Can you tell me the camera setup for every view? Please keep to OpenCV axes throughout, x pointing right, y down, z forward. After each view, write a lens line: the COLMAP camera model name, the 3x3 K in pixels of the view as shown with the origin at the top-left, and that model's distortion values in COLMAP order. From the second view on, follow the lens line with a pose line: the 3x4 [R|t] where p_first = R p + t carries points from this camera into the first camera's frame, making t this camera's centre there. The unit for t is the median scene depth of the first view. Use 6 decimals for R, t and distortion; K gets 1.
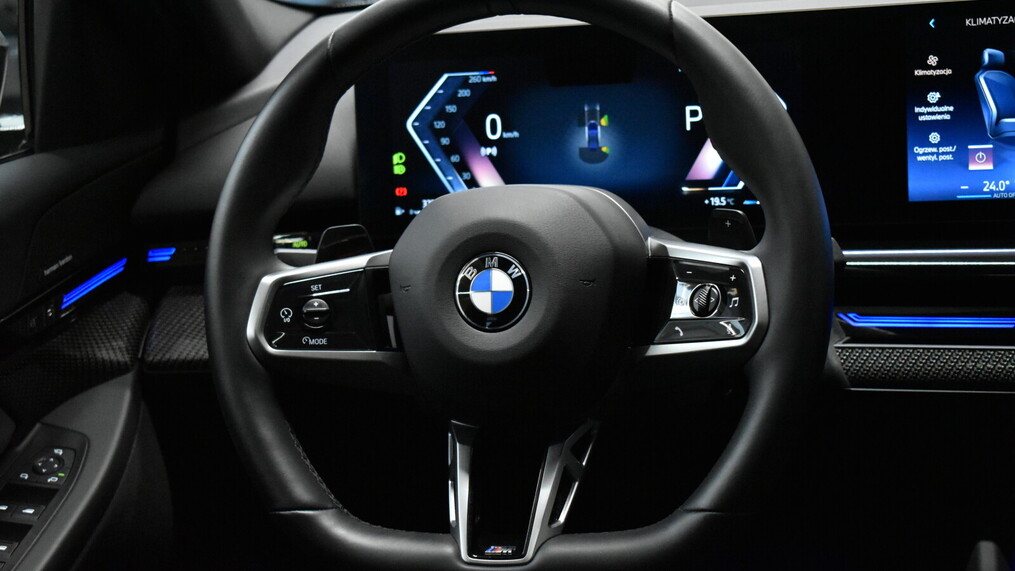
lens RADIAL K [[1940.4, 0, 507.5], [0, 1940.4, 285.5], [0, 0, 1]] dist [-0.041310, -0.188172]
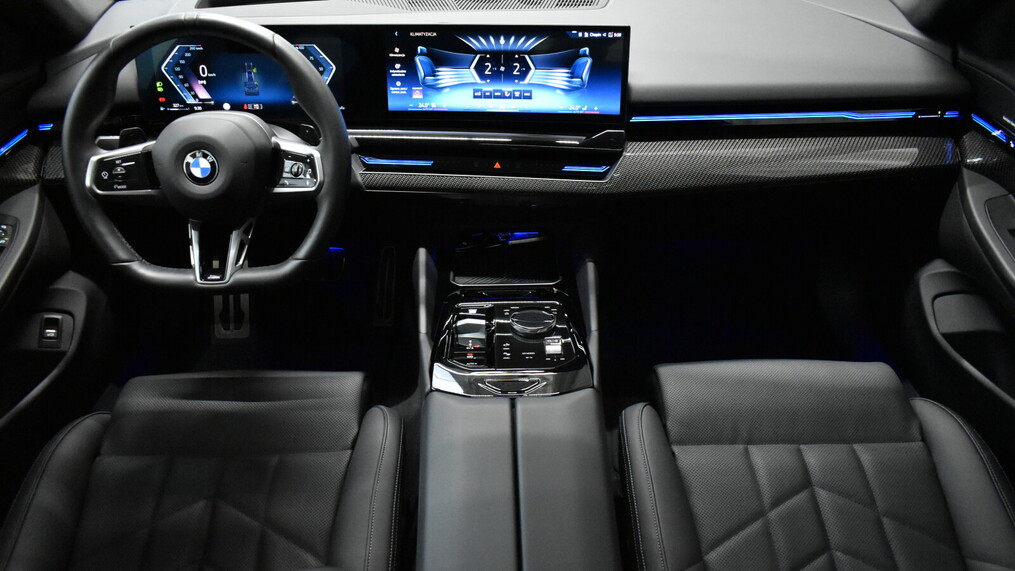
lens RADIAL K [[772.4, 0, 507.5], [0, 772.4, 285.5], [0, 0, 1]] dist [-0.010326, -0.000057]
pose [[0.954320, -0.069878, 0.290499, 0.058548], [-0.018694, 0.956397, 0.291470, -0.125073], [-0.298200, -0.283586, 0.911403, 0.023950]]
